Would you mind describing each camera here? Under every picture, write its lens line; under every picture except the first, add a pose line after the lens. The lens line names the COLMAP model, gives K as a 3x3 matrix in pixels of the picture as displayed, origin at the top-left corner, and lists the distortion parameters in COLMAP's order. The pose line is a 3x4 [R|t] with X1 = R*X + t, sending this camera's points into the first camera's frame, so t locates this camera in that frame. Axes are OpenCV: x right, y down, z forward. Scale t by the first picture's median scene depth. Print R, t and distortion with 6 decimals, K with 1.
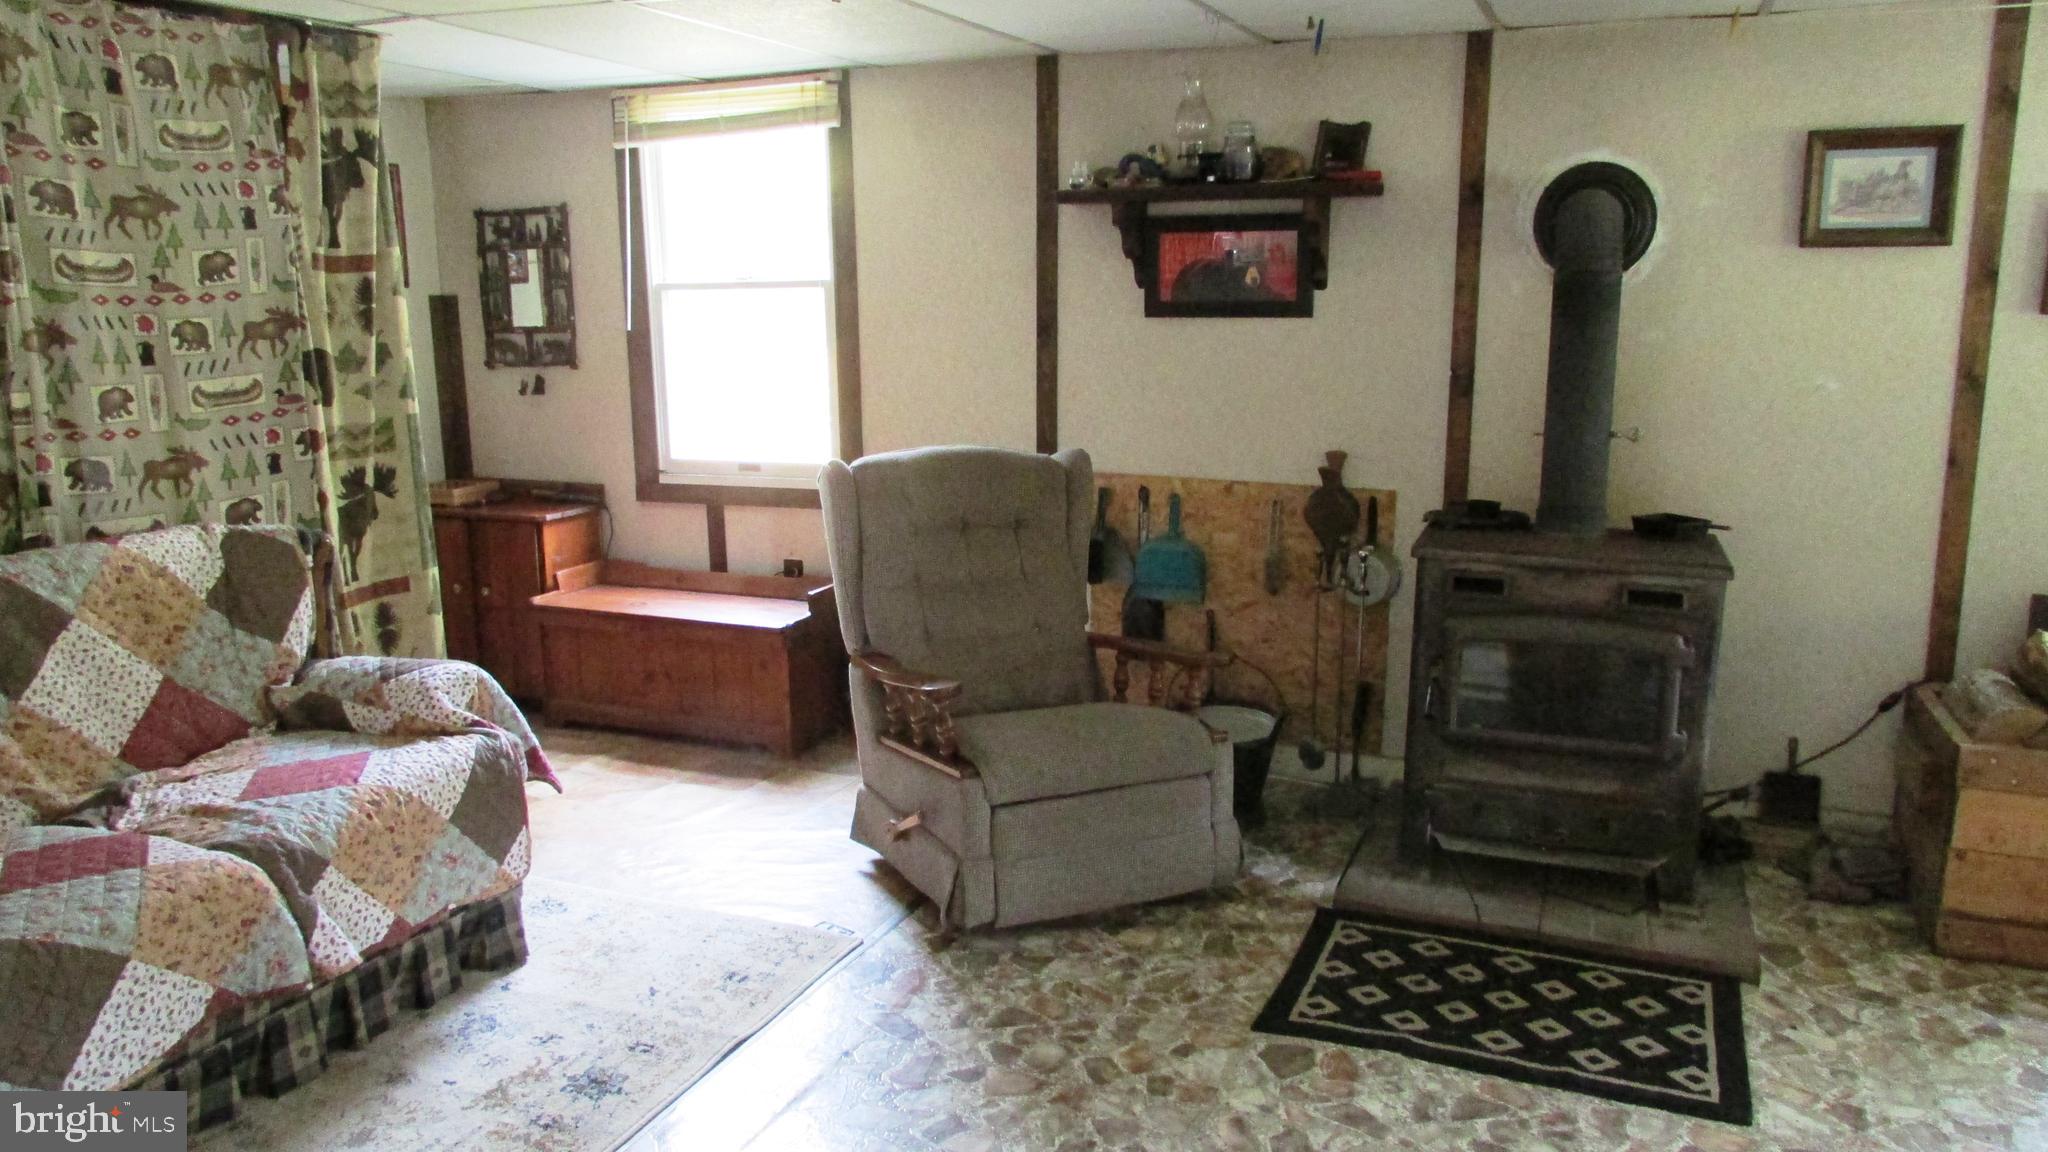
lens RADIAL K [[1423.8, 0, 1064.8], [0, 1423.8, 578.9], [0, 0, 1]] dist [-0.032873, 0.002986]
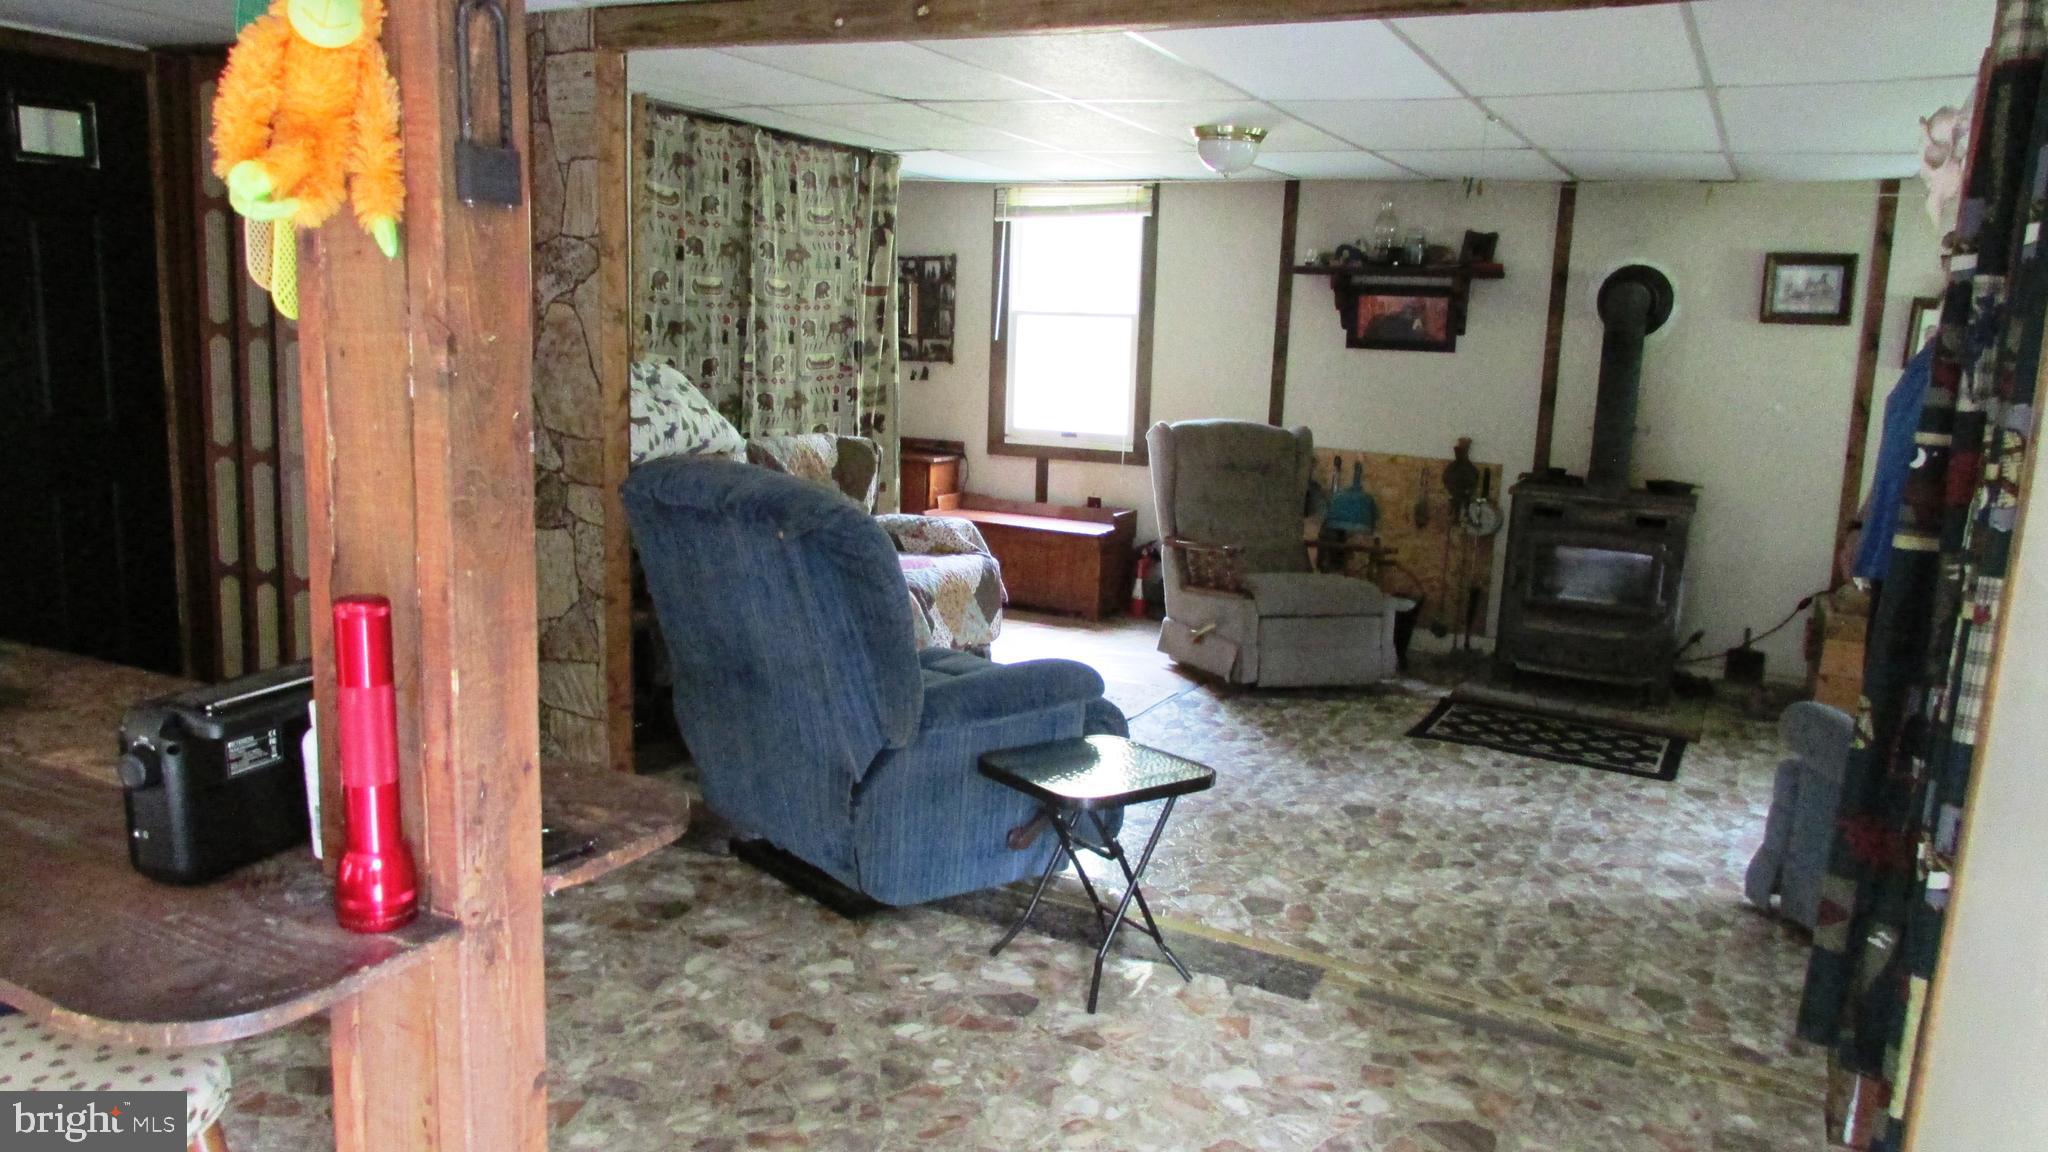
lens RADIAL K [[1474.4, 0, 1054.1], [0, 1474.4, 576.9], [0, 0, 1]] dist [-0.024277, 0.004268]
pose [[0.995561, 0.059343, -0.073055, -0.149860], [-0.061572, 0.997692, -0.028643, 0.154349], [0.071186, 0.033014, 0.996917, -0.726526]]
